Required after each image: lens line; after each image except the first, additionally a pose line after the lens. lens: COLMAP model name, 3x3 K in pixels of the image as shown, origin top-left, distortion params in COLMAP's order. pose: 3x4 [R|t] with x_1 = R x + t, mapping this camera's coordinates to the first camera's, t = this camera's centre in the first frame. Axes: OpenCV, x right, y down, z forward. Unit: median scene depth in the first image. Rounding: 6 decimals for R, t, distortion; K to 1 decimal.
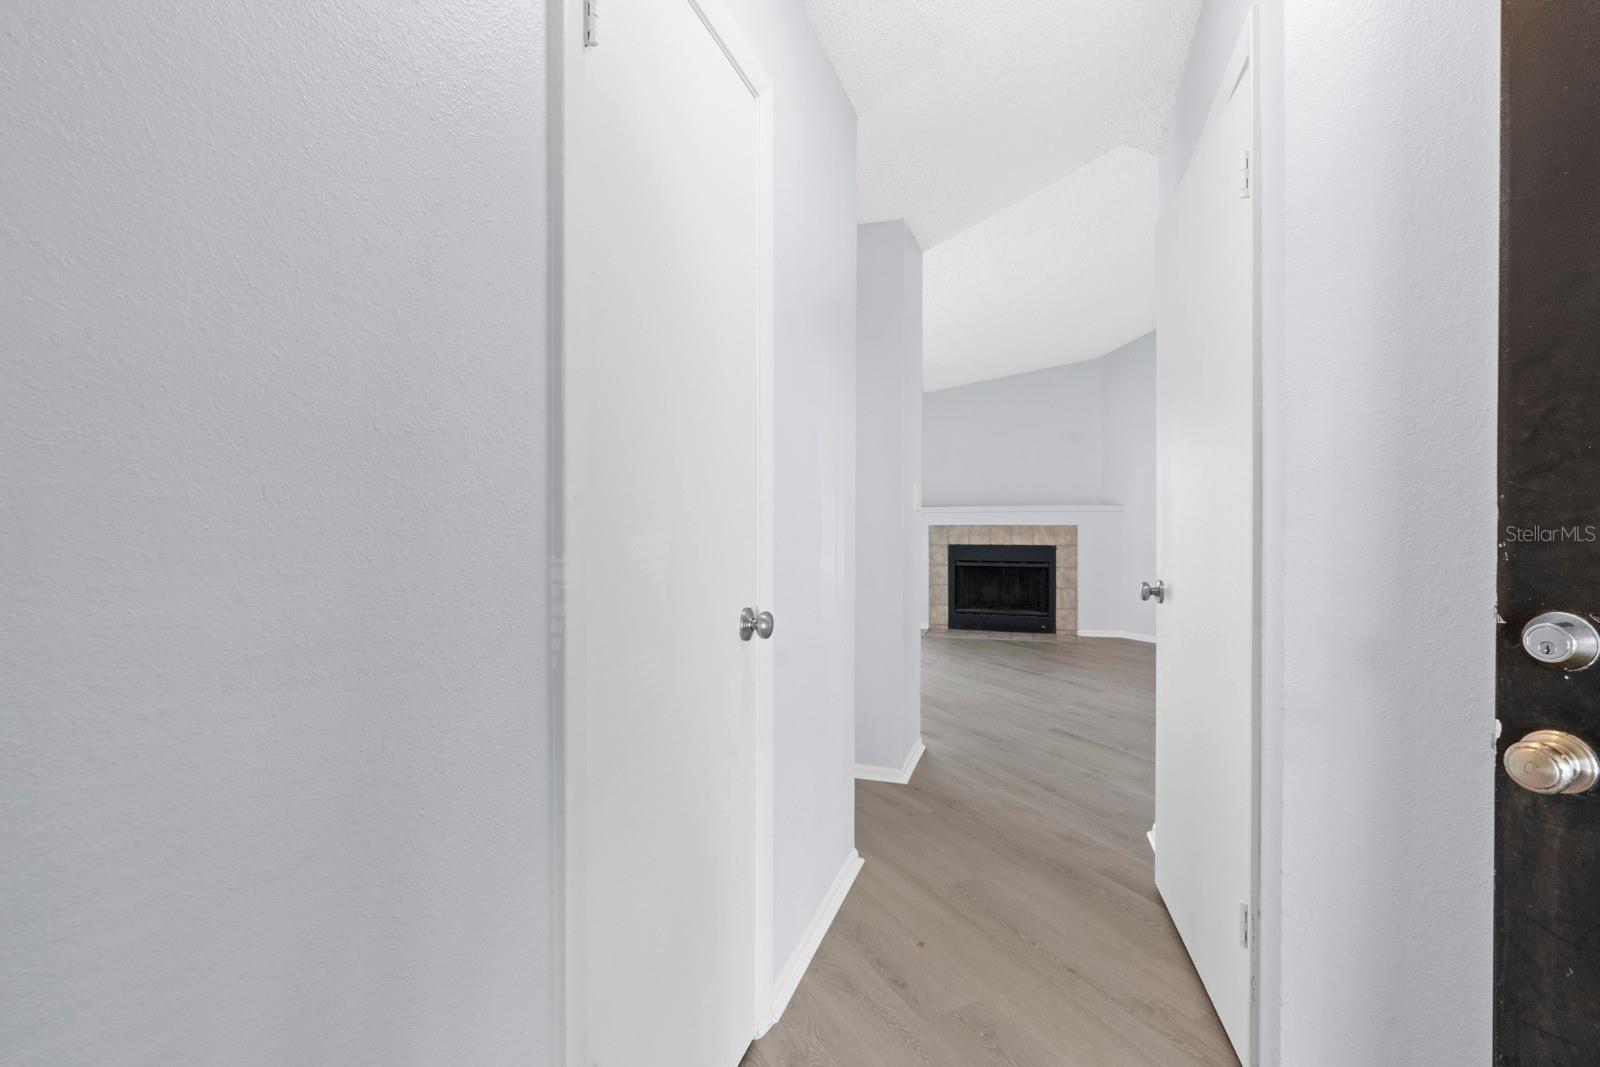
lens RADIAL K [[723.4, 0, 811.9], [0, 723.4, 524.6], [0, 0, 1]] dist [-0.006877, 0.001229]
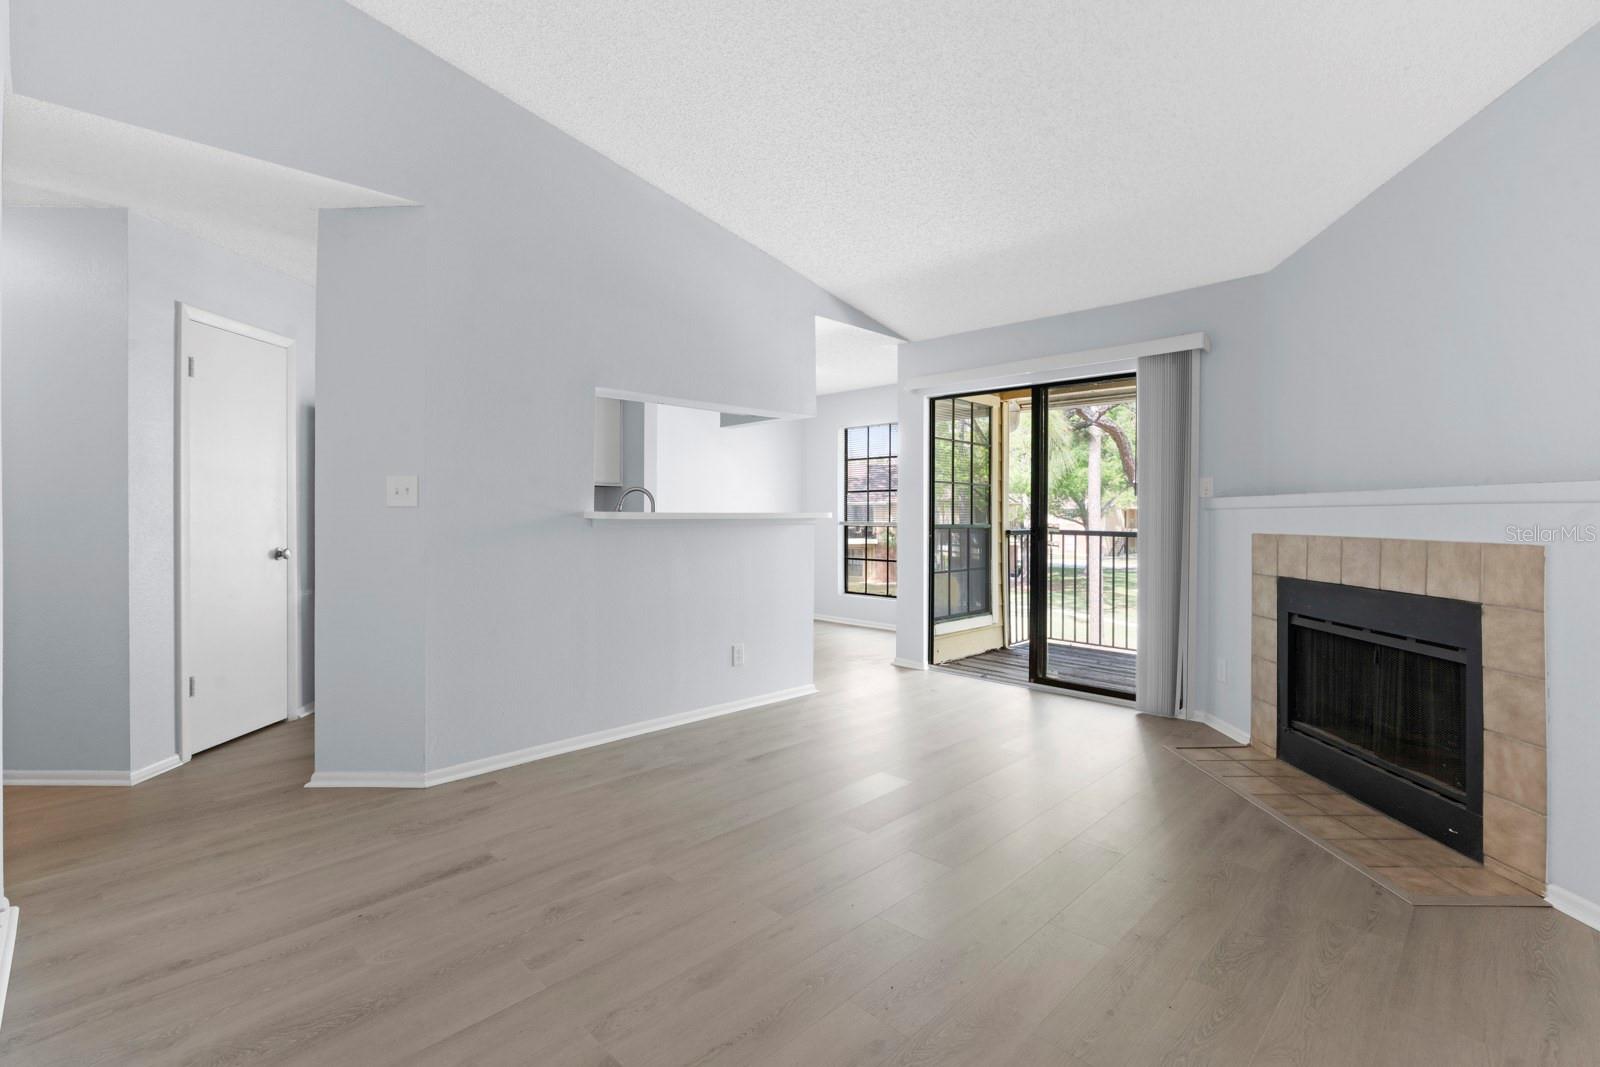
lens RADIAL K [[723.4, 0, 789.7], [0, 723.4, 510.3], [0, 0, 1]] dist [-0.006877, 0.001229]
pose [[0.308727, 0.001416, -0.951150, 0.547352], [-0.015735, 0.999870, -0.003619, -0.007943], [0.951021, 0.016083, 0.308709, 0.576382]]
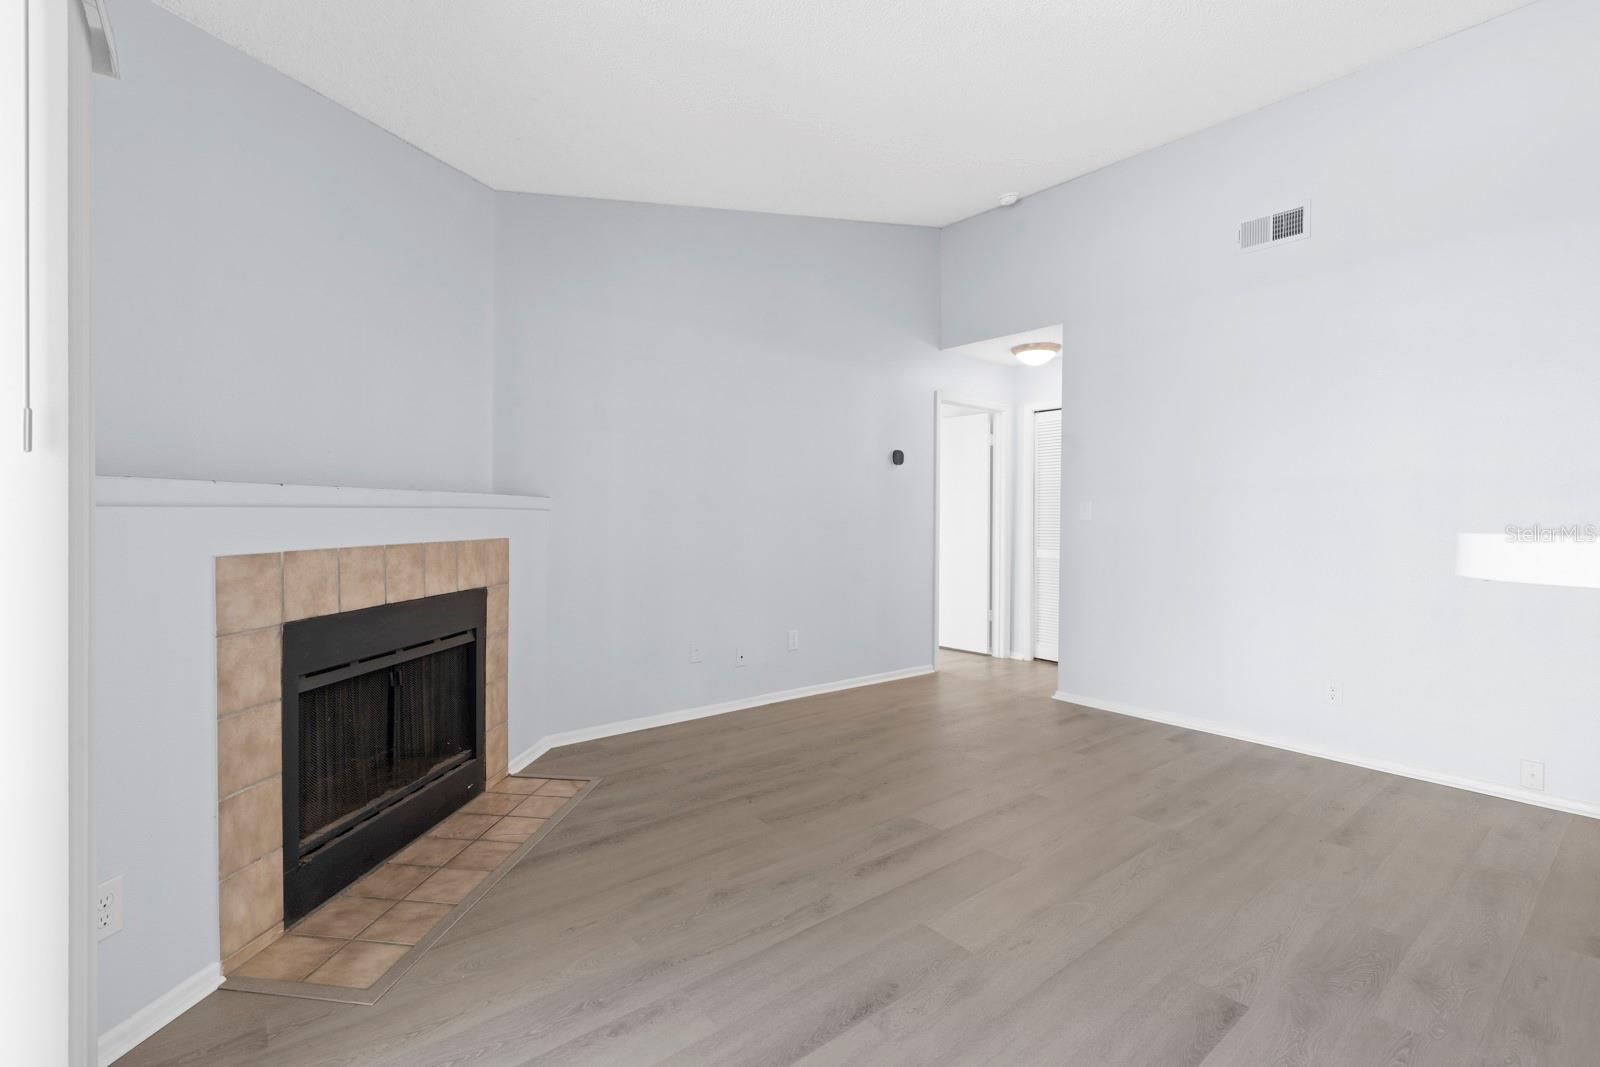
lens RADIAL K [[723.4, 0, 778.0], [0, 723.4, 528.4], [0, 0, 1]] dist [-0.006877, 0.001229]
pose [[-0.195093, -0.014335, 0.980680, -0.115144], [0.006631, 0.999851, 0.015934, -0.011196], [-0.980762, 0.009611, -0.194969, 0.896155]]
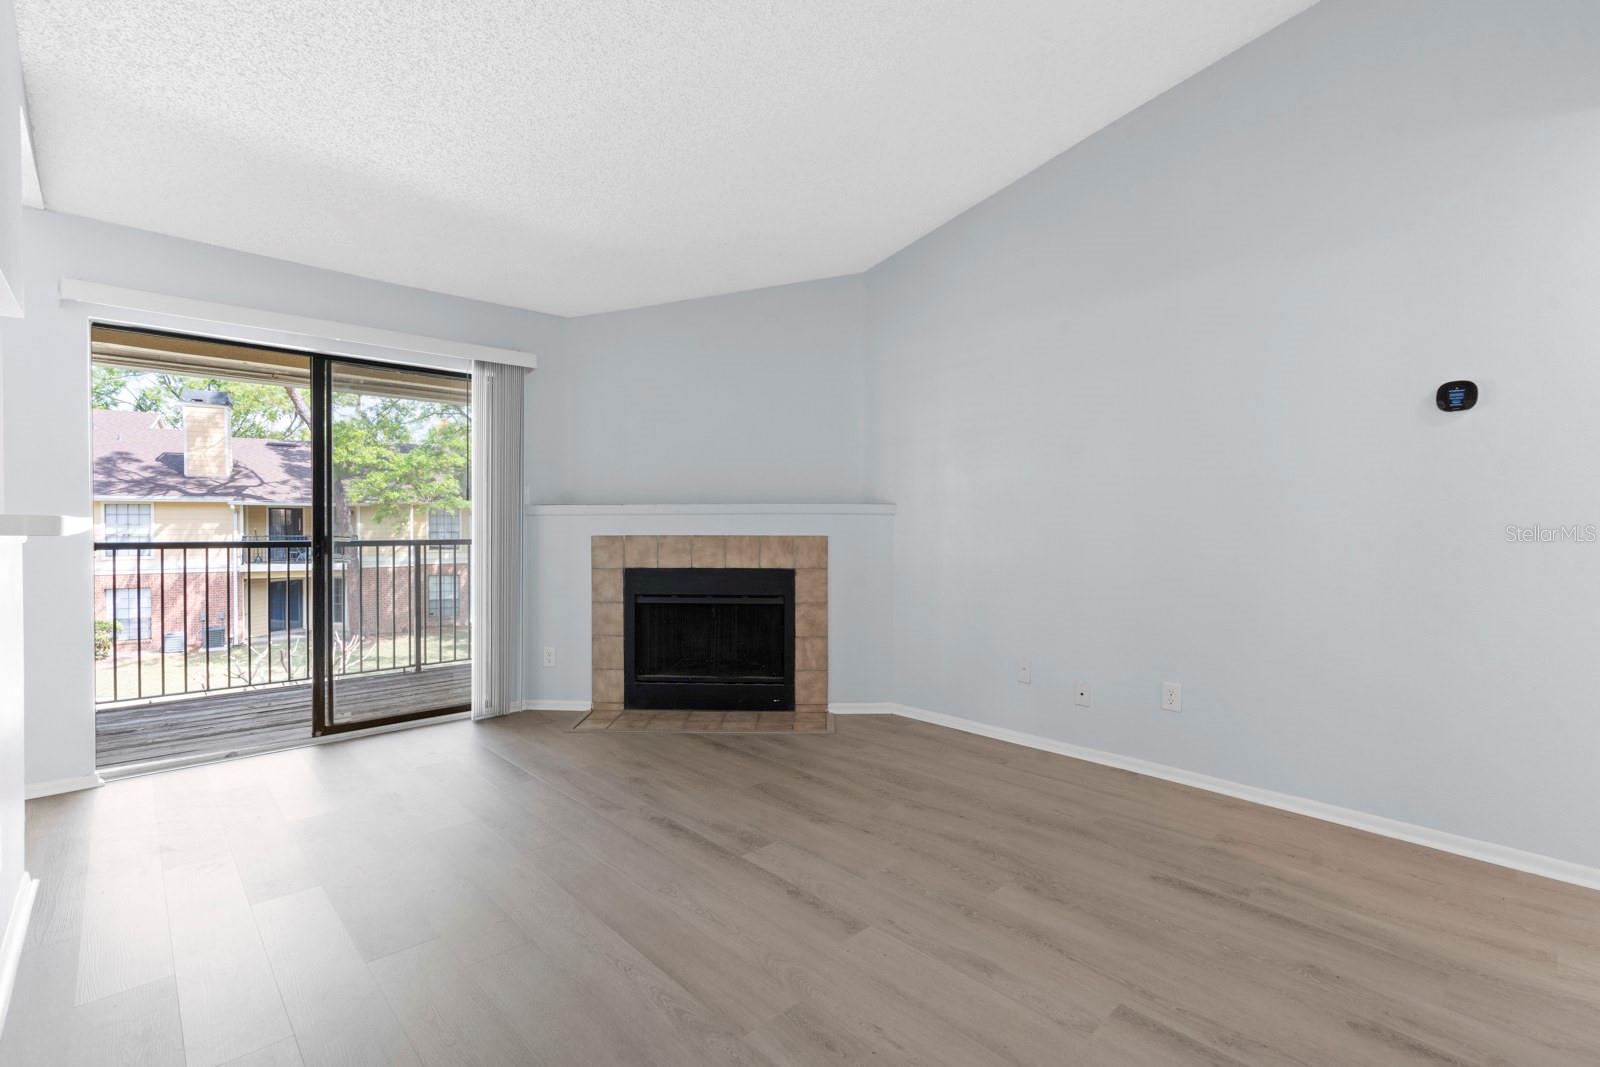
lens RADIAL K [[723.4, 0, 805.6], [0, 723.4, 529.7], [0, 0, 1]] dist [-0.006877, 0.001229]
pose [[0.957447, 0.000761, 0.288608, 0.164747], [-0.001069, 0.999999, 0.000909, -0.004736], [-0.288607, -0.001179, 0.957447, 0.398109]]
